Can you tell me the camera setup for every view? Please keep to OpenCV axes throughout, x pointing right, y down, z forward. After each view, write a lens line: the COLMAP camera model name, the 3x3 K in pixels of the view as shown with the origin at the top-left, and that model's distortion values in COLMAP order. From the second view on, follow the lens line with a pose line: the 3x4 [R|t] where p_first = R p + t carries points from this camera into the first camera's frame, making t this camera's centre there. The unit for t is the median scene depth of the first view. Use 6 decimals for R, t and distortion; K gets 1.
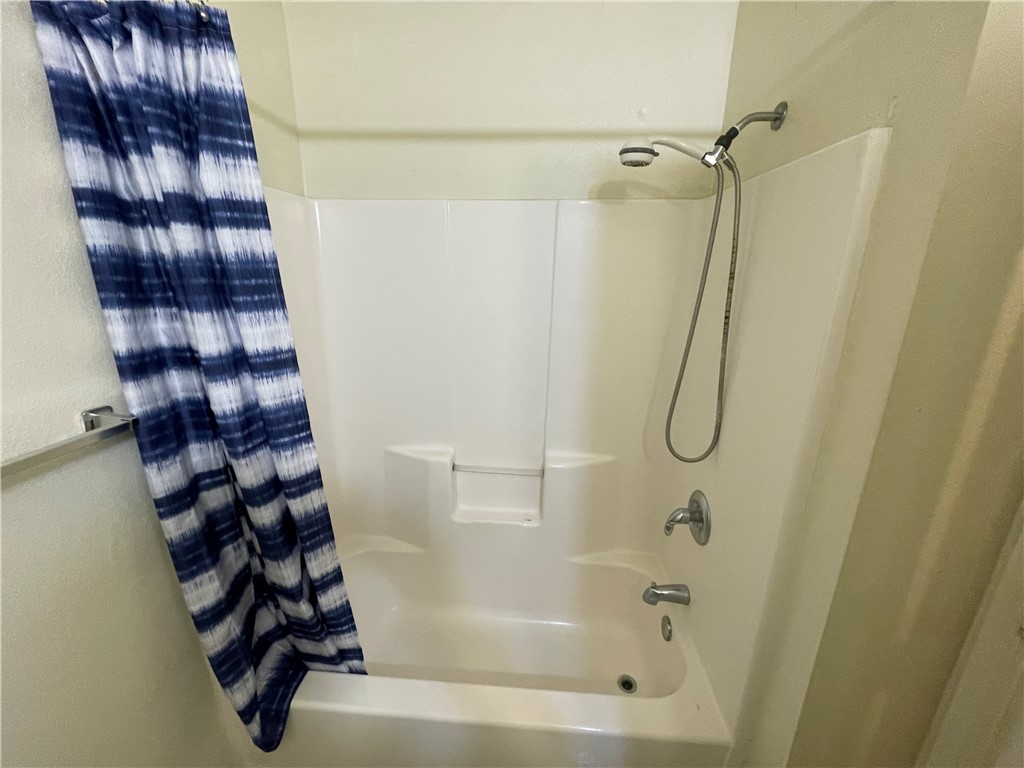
lens RADIAL K [[409.9, 0, 511.2], [0, 409.9, 381.2], [0, 0, 1]] dist [0.000935, -0.000244]
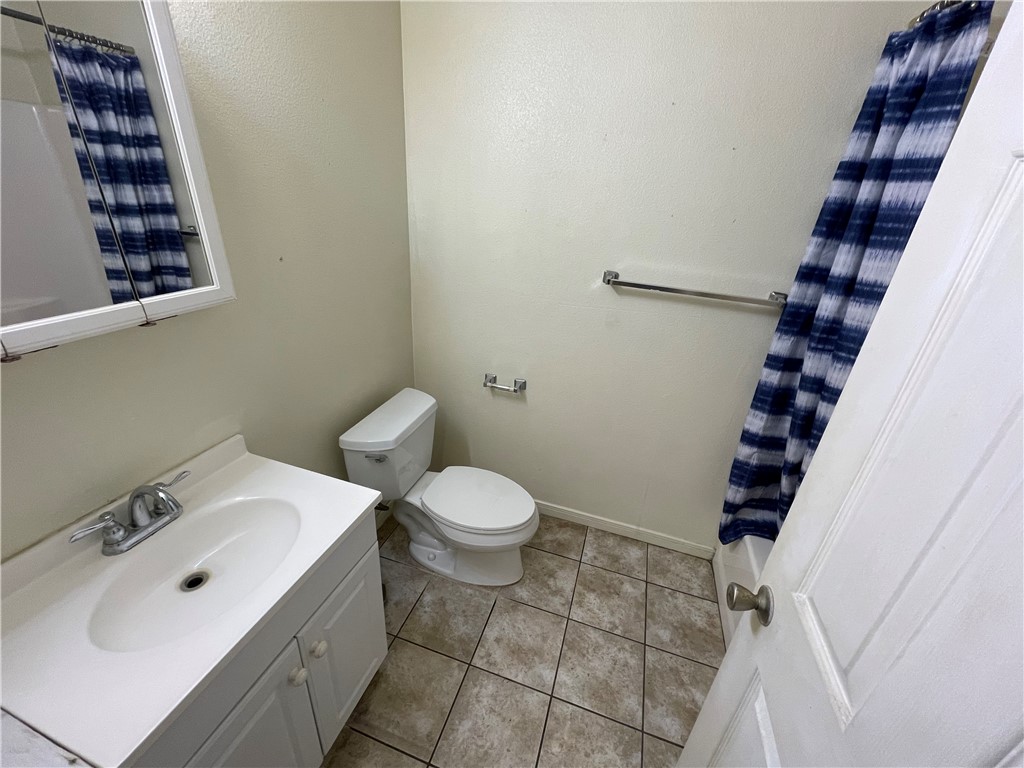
lens RADIAL K [[409.9, 0, 511.7], [0, 409.9, 385.0], [0, 0, 1]] dist [0.000935, -0.000244]
pose [[-0.231105, 0.383021, -0.894363, 0.936806], [-0.330122, 0.833844, 0.442407, -0.003307], [0.915210, 0.397491, -0.066262, 0.195593]]
